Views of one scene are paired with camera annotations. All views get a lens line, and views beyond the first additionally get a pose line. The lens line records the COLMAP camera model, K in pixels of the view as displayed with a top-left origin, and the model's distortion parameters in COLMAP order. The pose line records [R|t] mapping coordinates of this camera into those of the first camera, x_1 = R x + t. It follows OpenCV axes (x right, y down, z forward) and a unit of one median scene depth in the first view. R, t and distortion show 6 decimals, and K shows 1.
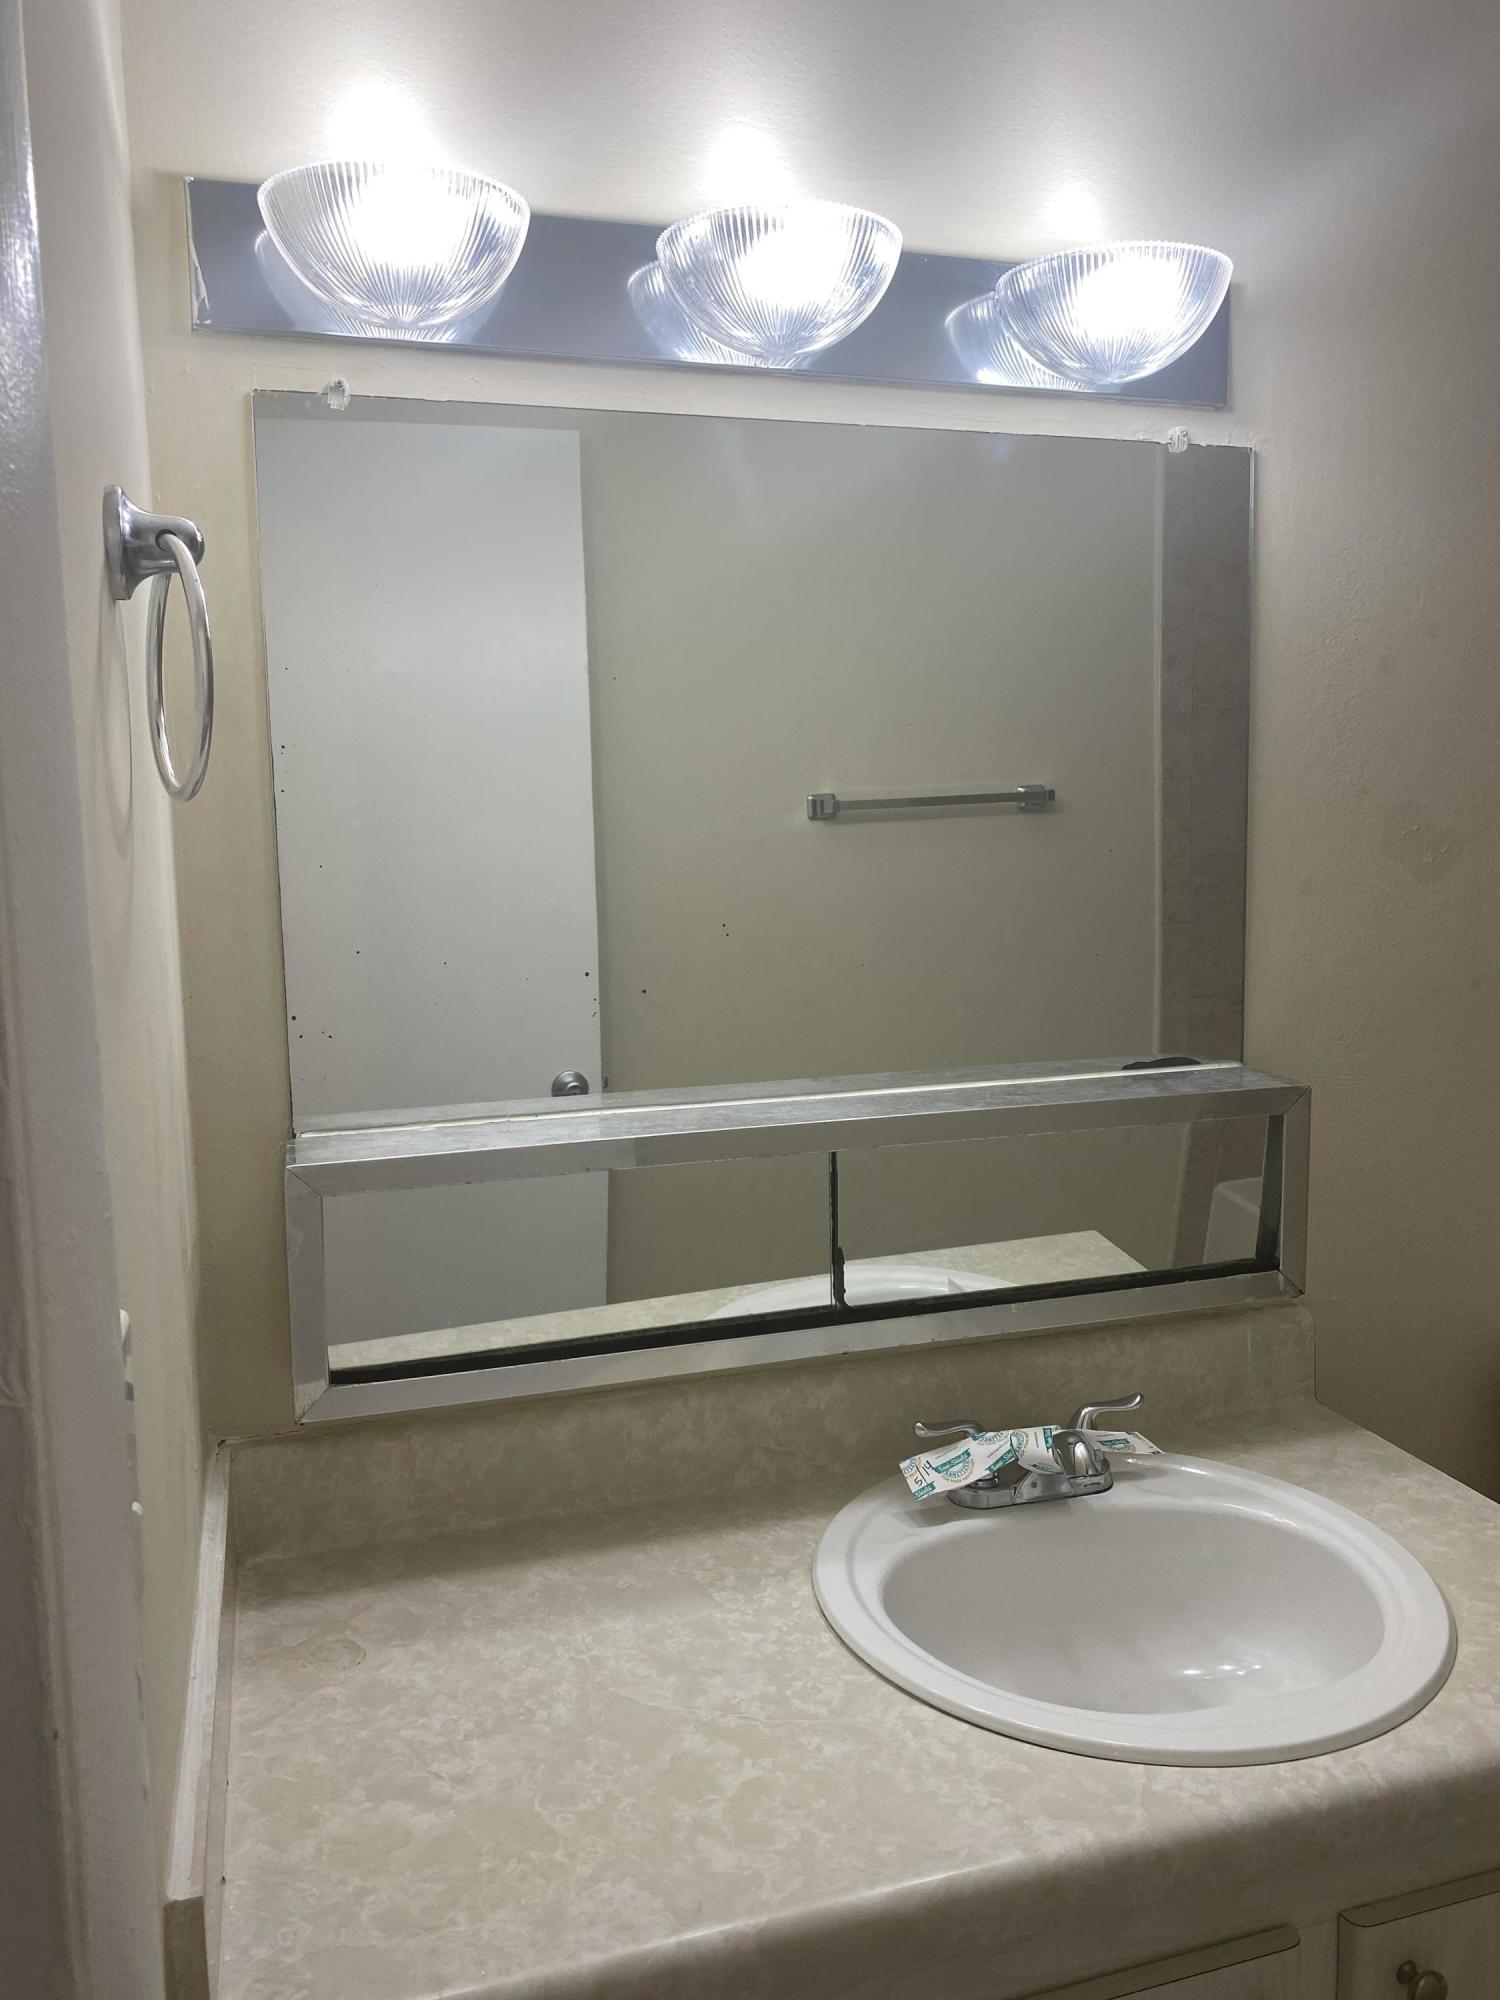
lens RADIAL K [[1514.2, 0, 754.2], [0, 1514.2, 992.8], [0, 0, 1]] dist [0.009824, -0.020521]
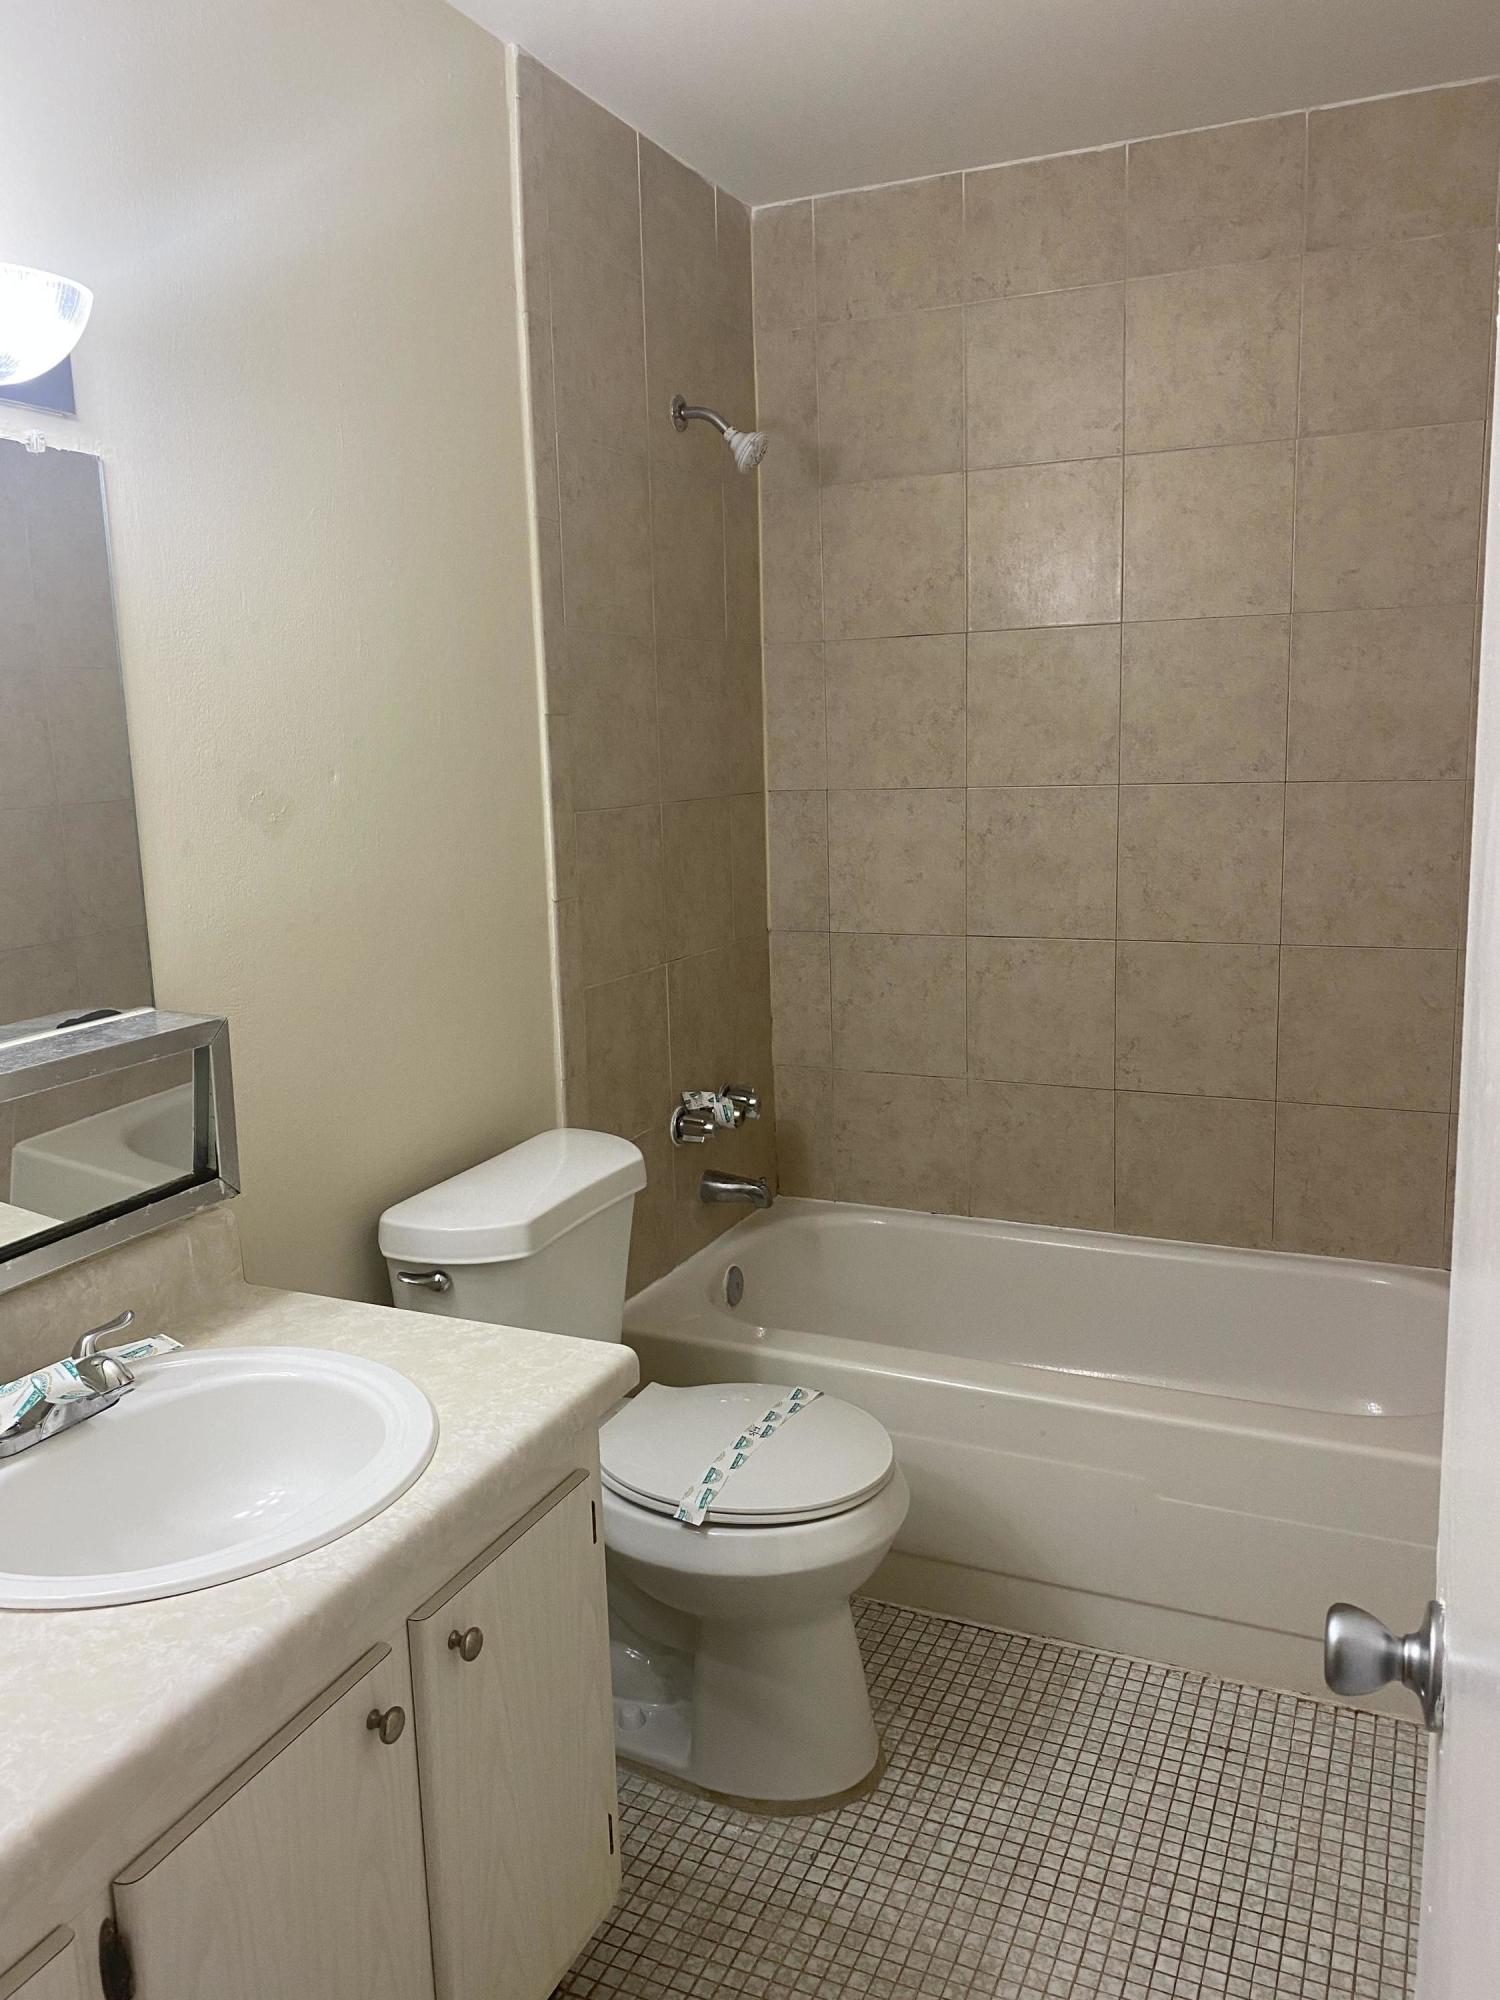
lens RADIAL K [[1514.2, 0, 746.5], [0, 1514.2, 1002.3], [0, 0, 1]] dist [0.009824, -0.020521]
pose [[0.659013, -0.131964, 0.740464, -0.246933], [0.094704, 0.991211, 0.092366, -0.022714], [-0.746145, 0.009254, 0.665719, -0.091541]]
